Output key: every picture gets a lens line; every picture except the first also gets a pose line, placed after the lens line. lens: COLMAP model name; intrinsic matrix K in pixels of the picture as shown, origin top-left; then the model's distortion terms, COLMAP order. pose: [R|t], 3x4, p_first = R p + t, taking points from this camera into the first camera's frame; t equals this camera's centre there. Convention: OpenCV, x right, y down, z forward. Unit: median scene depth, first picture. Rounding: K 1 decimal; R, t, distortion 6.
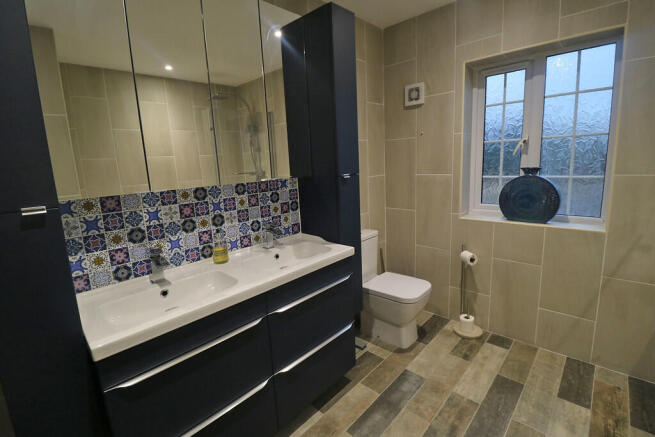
lens RADIAL K [[311.7, 0, 325.6], [0, 311.7, 209.6], [0, 0, 1]] dist [0.000685, -0.000518]
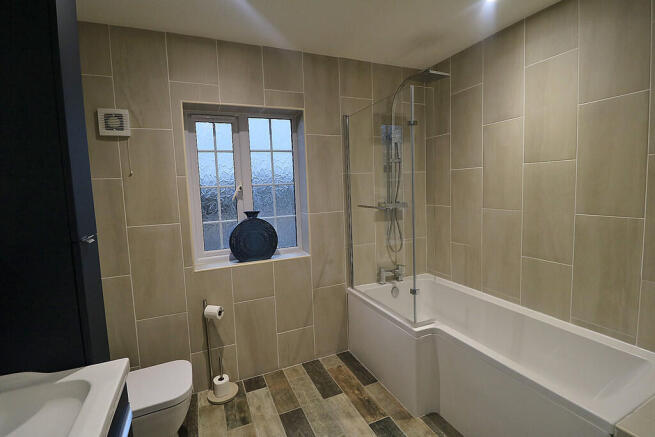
lens RADIAL K [[305.1, 0, 326.5], [0, 305.1, 212.2], [0, 0, 1]] dist [-0.002686, -0.000551]
pose [[0.393776, -0.044202, 0.918143, -0.272142], [0.167639, 0.985545, -0.024451, -0.070180], [-0.903791, 0.163545, 0.395494, 0.383401]]
